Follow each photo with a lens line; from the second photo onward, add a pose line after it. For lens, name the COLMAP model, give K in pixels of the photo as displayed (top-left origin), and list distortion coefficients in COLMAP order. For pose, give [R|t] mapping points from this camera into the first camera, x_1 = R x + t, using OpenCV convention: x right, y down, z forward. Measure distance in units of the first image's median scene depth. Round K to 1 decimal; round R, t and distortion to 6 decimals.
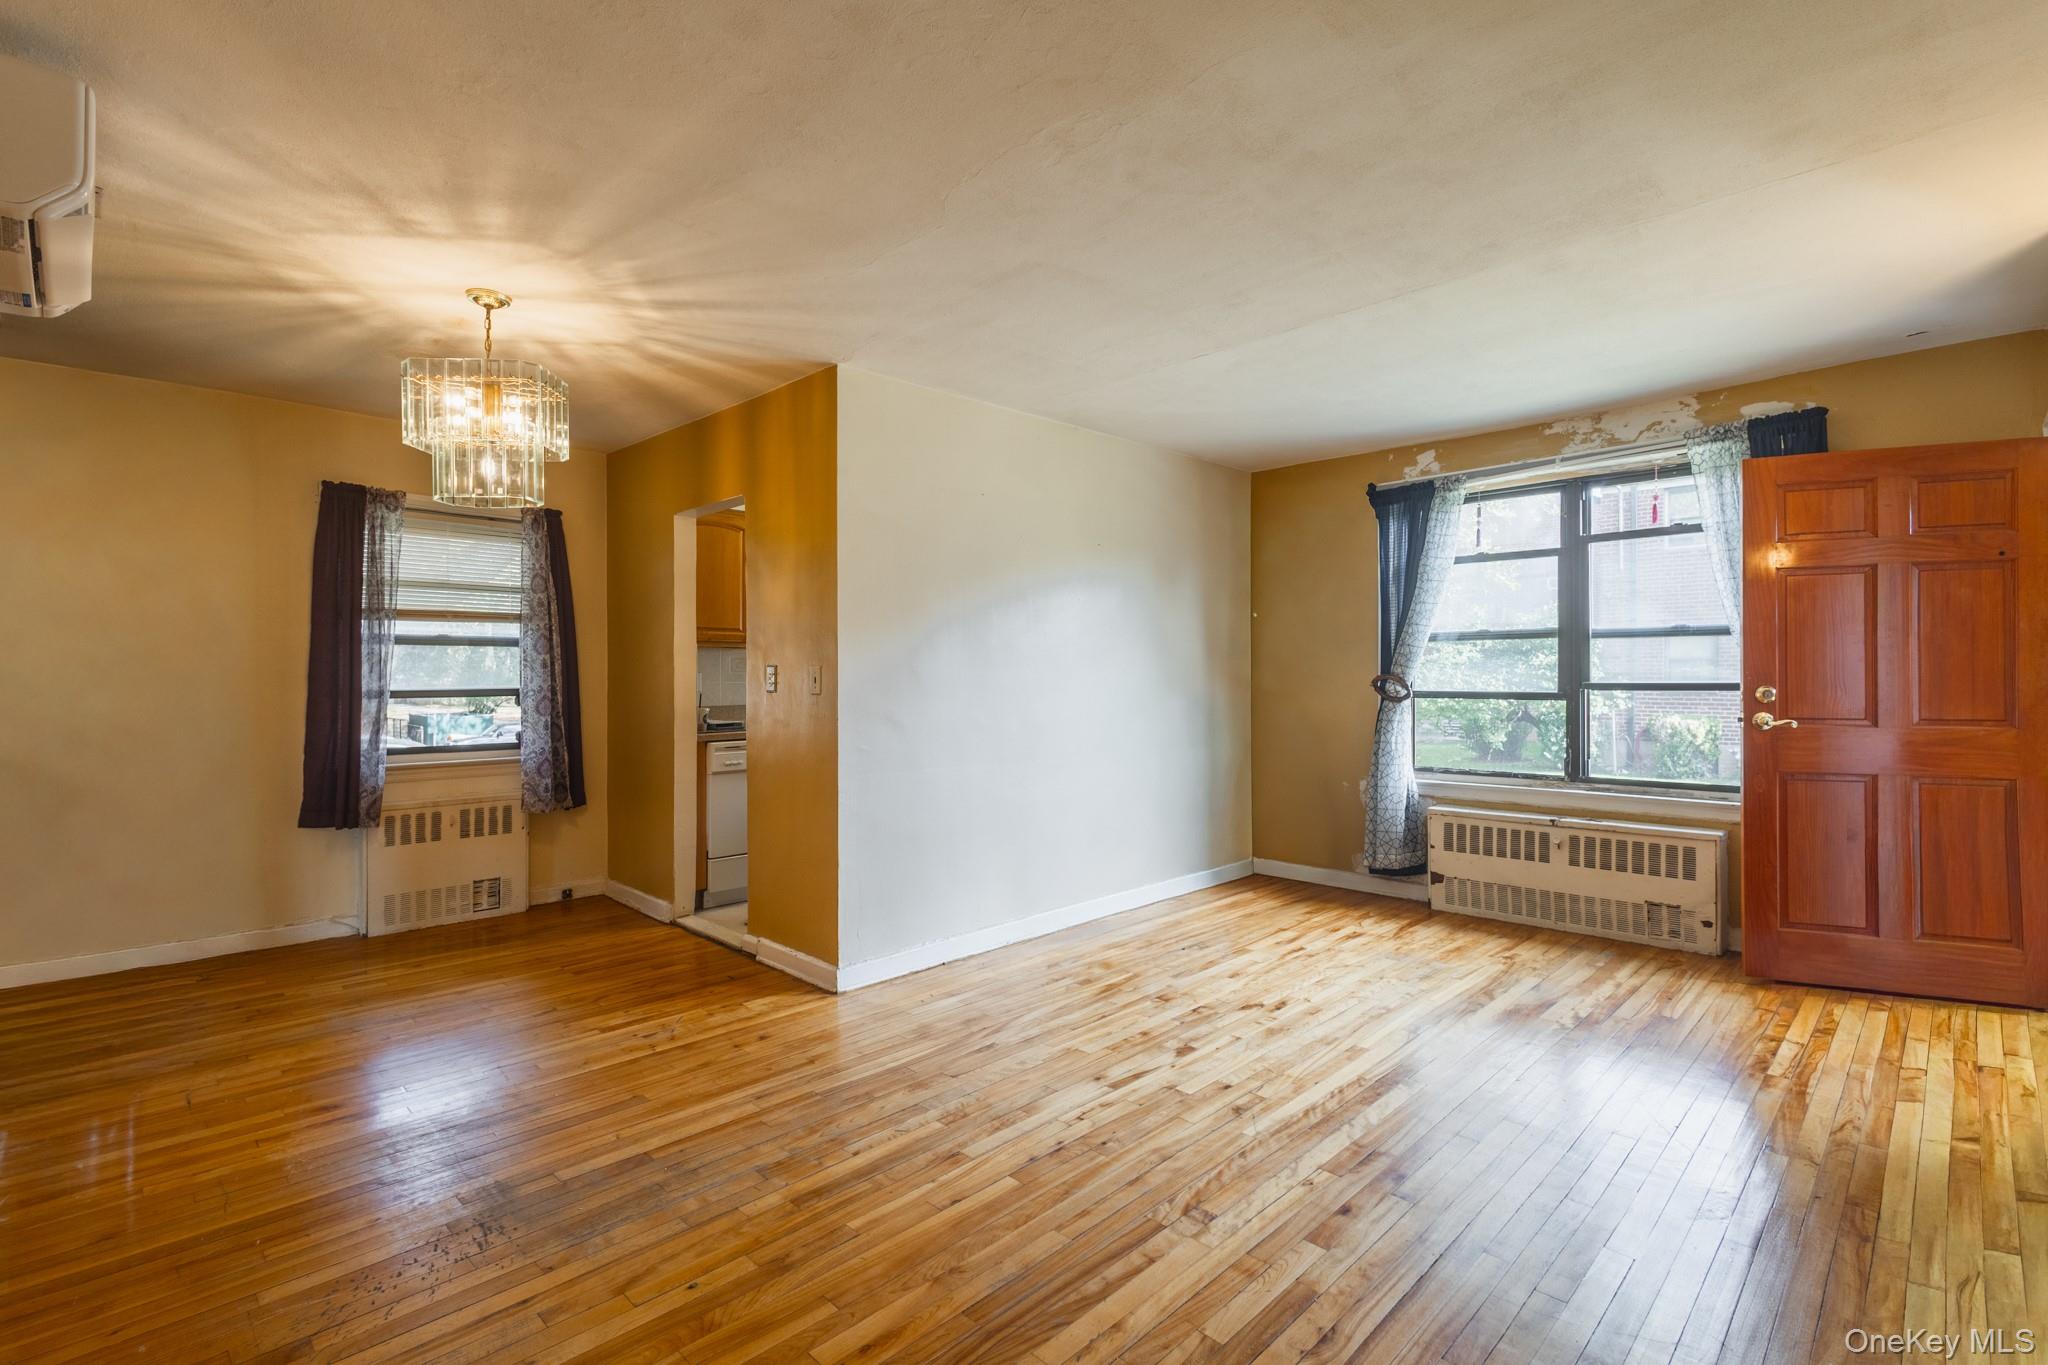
lens RADIAL K [[939.4, 0, 1022.7], [0, 939.4, 672.7], [0, 0, 1]] dist [0.005672, -0.000040]
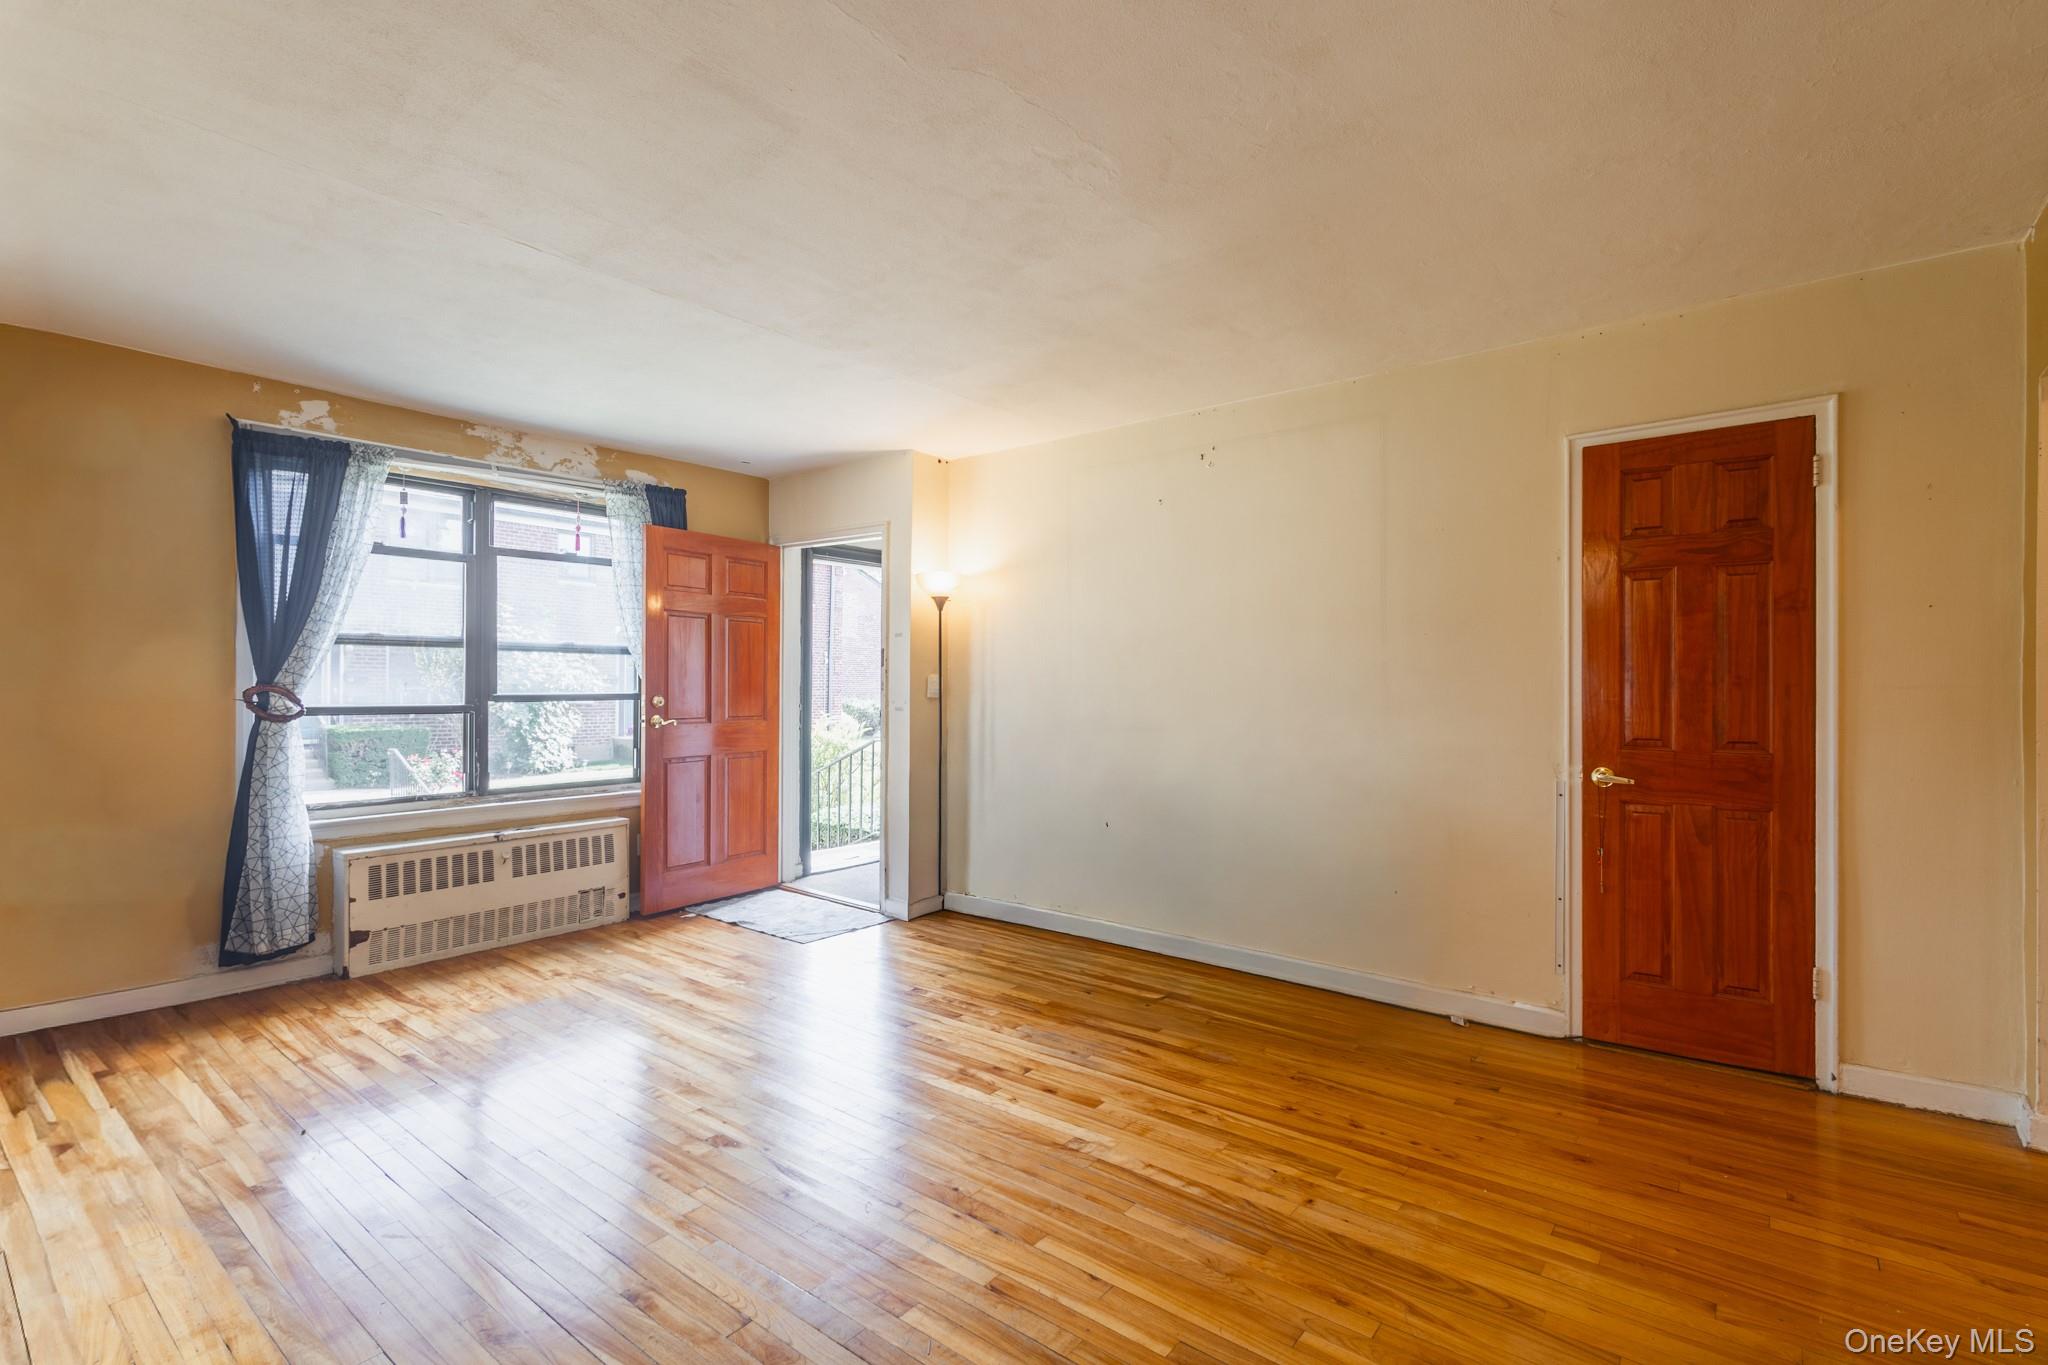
lens RADIAL K [[930.7, 0, 1024.0], [0, 930.7, 682.5], [0, 0, 1]] dist [0.004374, -0.000535]
pose [[-0.113199, 0.008606, 0.993535, -0.460707], [-0.004702, 0.999947, -0.009197, 0.004243], [-0.993561, -0.005712, -0.113153, 0.570236]]
